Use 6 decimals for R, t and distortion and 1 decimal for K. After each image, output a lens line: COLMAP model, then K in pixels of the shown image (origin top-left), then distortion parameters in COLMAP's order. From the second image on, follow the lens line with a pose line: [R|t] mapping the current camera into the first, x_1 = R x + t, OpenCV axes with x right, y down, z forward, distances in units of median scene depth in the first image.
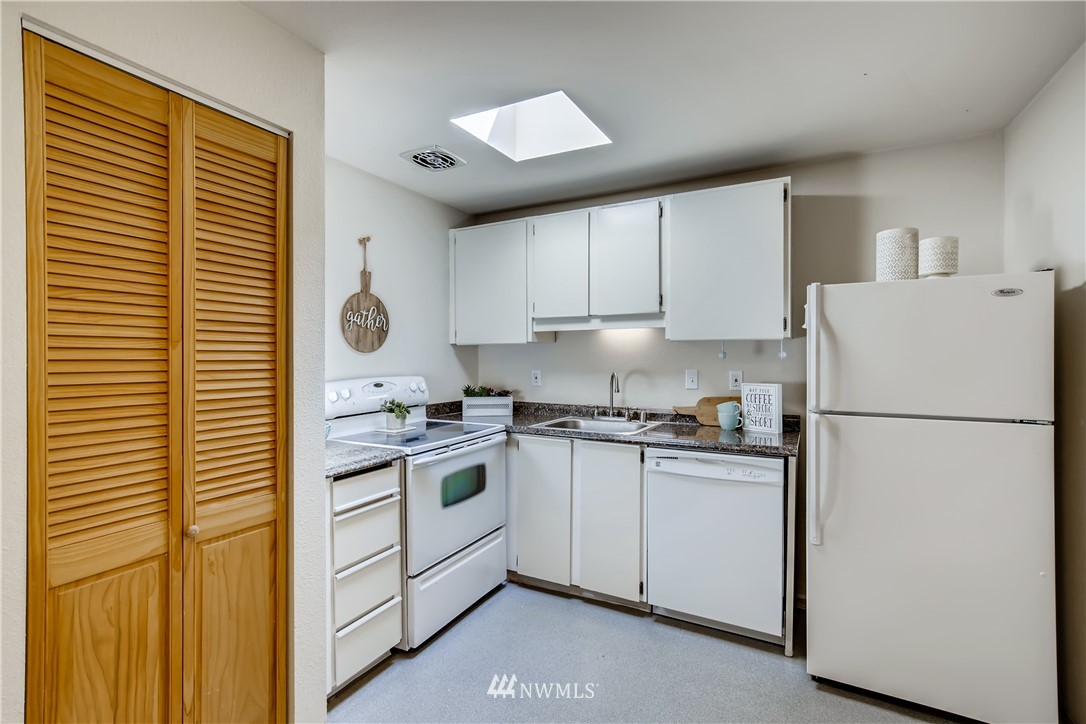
lens RADIAL K [[503.6, 0, 535.3], [0, 503.6, 358.8], [0, 0, 1]] dist [0.001440, 0.000287]
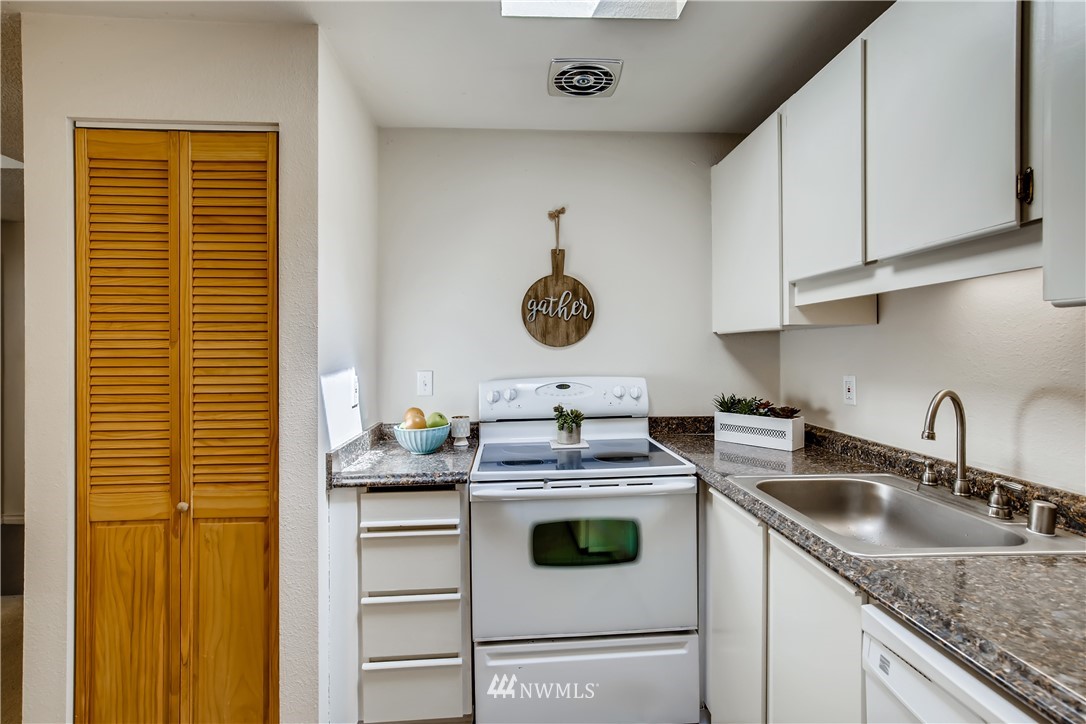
lens RADIAL K [[503.6, 0, 551.5], [0, 503.6, 348.4], [0, 0, 1]] dist [0.001440, 0.000287]
pose [[0.532088, -0.003156, -0.846683, 0.388272], [0.000778, 0.999994, -0.003238, -0.007243], [0.846689, 0.001064, 0.532087, 0.580101]]
